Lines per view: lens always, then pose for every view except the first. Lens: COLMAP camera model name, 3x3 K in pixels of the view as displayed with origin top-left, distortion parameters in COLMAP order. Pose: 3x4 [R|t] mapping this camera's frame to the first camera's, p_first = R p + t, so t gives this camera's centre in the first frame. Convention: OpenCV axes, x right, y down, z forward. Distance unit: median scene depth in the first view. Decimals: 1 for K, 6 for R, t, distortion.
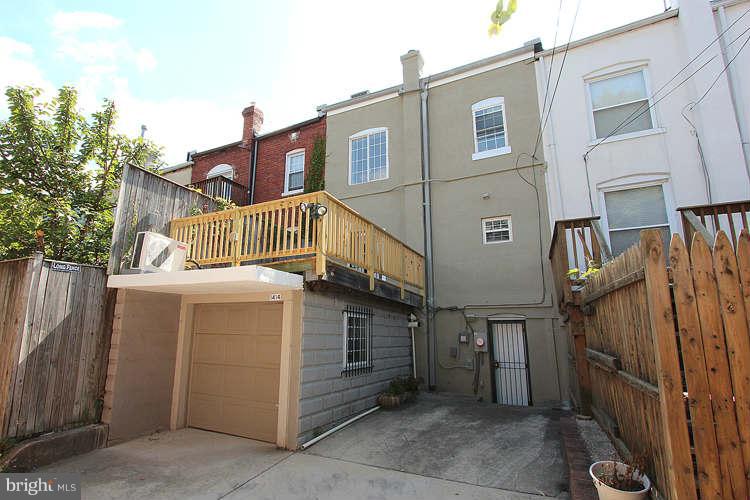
lens RADIAL K [[361.2, 0, 375.6], [0, 361.2, 250.9], [0, 0, 1]] dist [-0.012618, 0.000888]
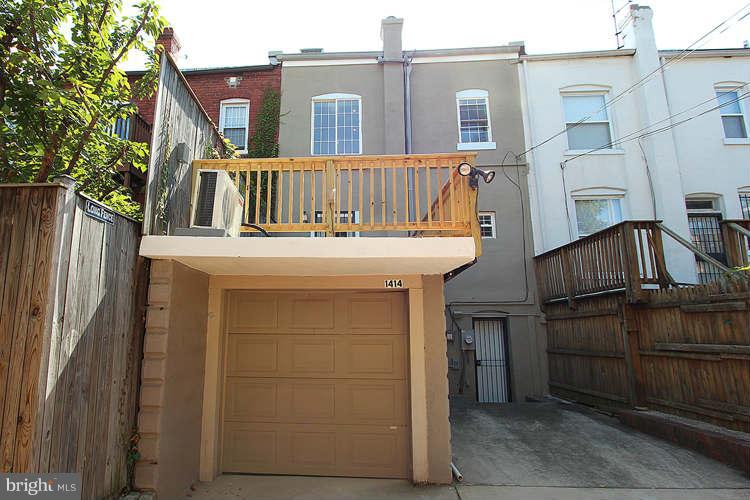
lens RADIAL K [[385.5, 0, 374.0], [0, 385.5, 250.7], [0, 0, 1]] dist [-0.013741, 0.001961]
pose [[0.922919, 0.071264, 0.378341, -0.349029], [-0.077223, 0.997014, 0.000580, 0.035514], [-0.377170, -0.029752, 0.925666, 0.156050]]
